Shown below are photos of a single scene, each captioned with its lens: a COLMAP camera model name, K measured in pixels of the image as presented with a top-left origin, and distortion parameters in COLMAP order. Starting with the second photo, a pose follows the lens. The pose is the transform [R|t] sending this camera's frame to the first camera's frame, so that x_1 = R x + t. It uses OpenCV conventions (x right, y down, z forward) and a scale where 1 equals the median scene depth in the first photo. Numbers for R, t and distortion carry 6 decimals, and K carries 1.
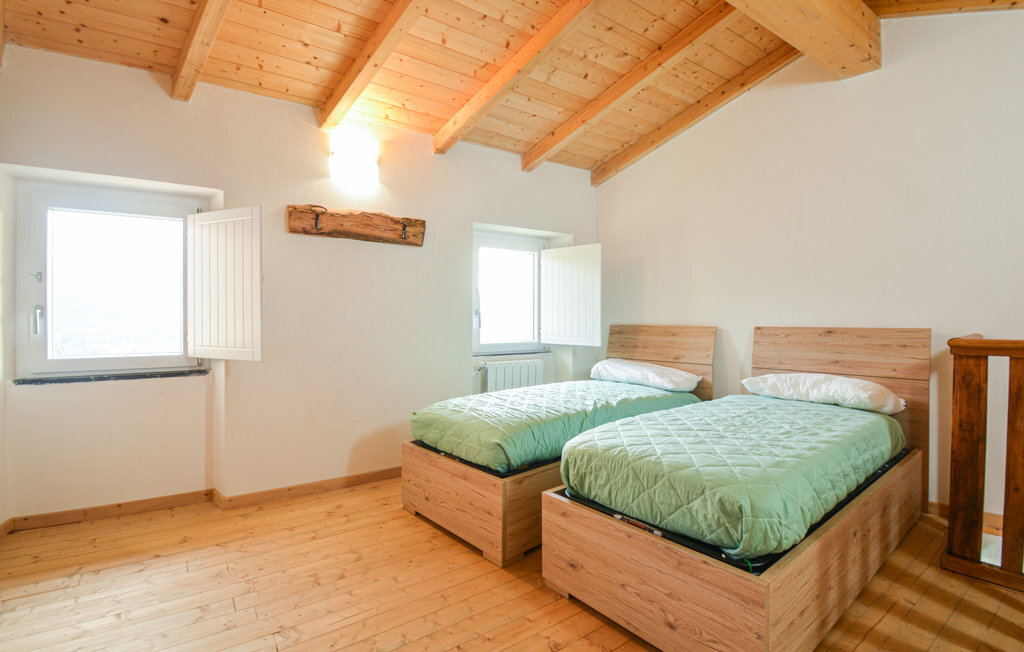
lens RADIAL K [[470.0, 0, 525.9], [0, 470.0, 324.2], [0, 0, 1]] dist [0.021334, -0.027516]
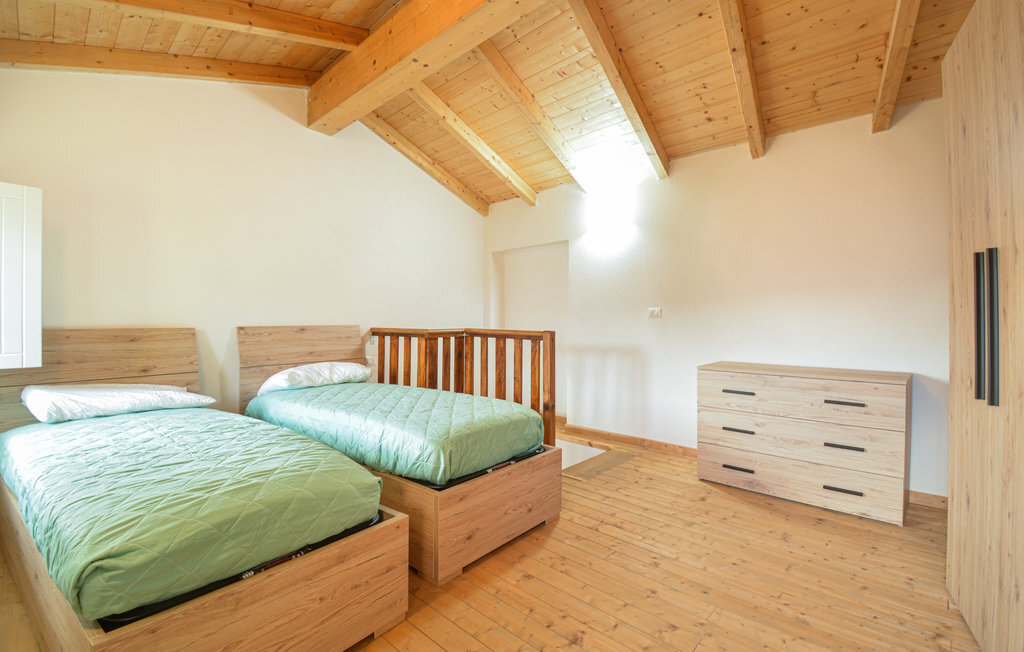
lens RADIAL K [[457.4, 0, 510.0], [0, 457.4, 322.0], [0, 0, 1]] dist [0.001813, -0.000038]
pose [[-0.166899, -0.007752, 0.985944, -0.524054], [0.010416, 0.999899, 0.009625, -0.007483], [-0.985919, 0.011876, -0.166802, 0.569228]]
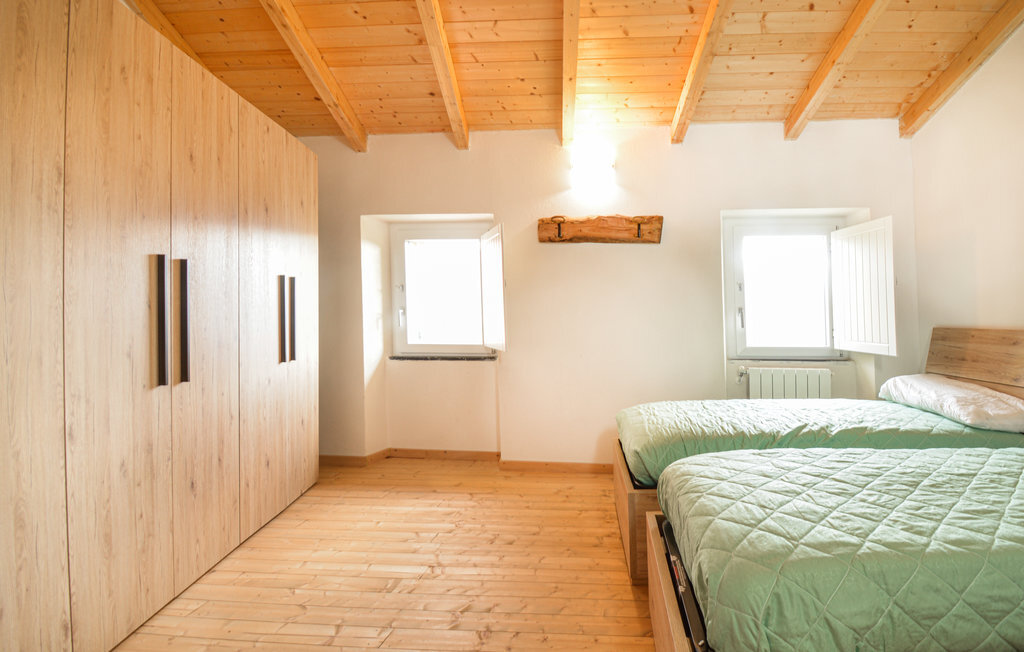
lens RADIAL K [[470.0, 0, 525.9], [0, 470.0, 324.2], [0, 0, 1]] dist [0.021334, -0.027516]
pose [[0.775685, 0.013342, -0.630979, 0.201494], [-0.011290, 0.999910, 0.007264, -0.001440], [0.631019, 0.001489, 0.775766, 0.079222]]
